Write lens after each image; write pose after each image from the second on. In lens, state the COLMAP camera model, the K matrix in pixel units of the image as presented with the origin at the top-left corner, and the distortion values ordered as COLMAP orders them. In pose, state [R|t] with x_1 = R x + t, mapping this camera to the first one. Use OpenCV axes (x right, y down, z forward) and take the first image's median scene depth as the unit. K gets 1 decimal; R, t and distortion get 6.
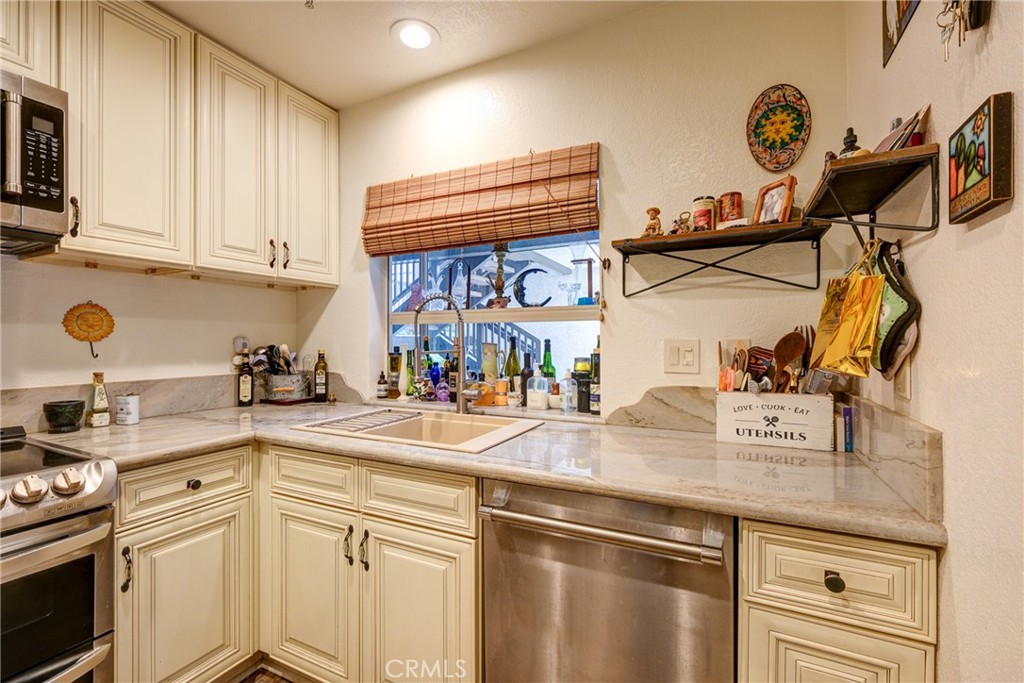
lens RADIAL K [[443.7, 0, 514.9], [0, 443.7, 339.3], [0, 0, 1]] dist [-0.007504, 0.001590]
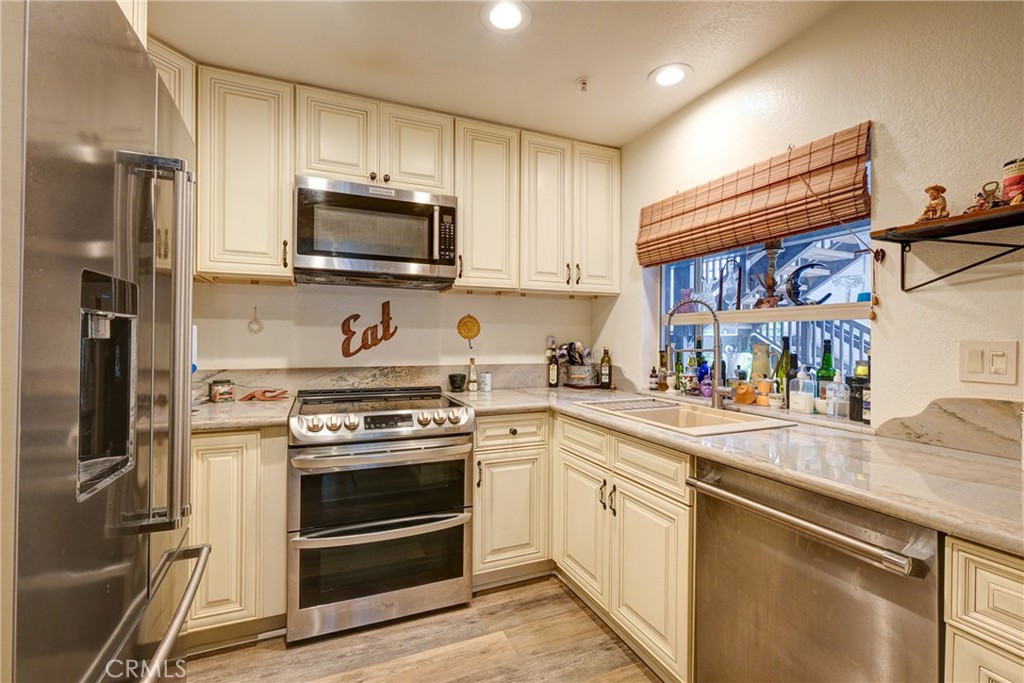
lens RADIAL K [[443.7, 0, 509.3], [0, 443.7, 339.3], [0, 0, 1]] dist [-0.007504, 0.001590]
pose [[0.760440, 0.006798, -0.649372, 0.230537], [-0.005278, 0.999977, 0.004288, -0.001699], [0.649386, 0.000166, 0.760459, -0.163813]]
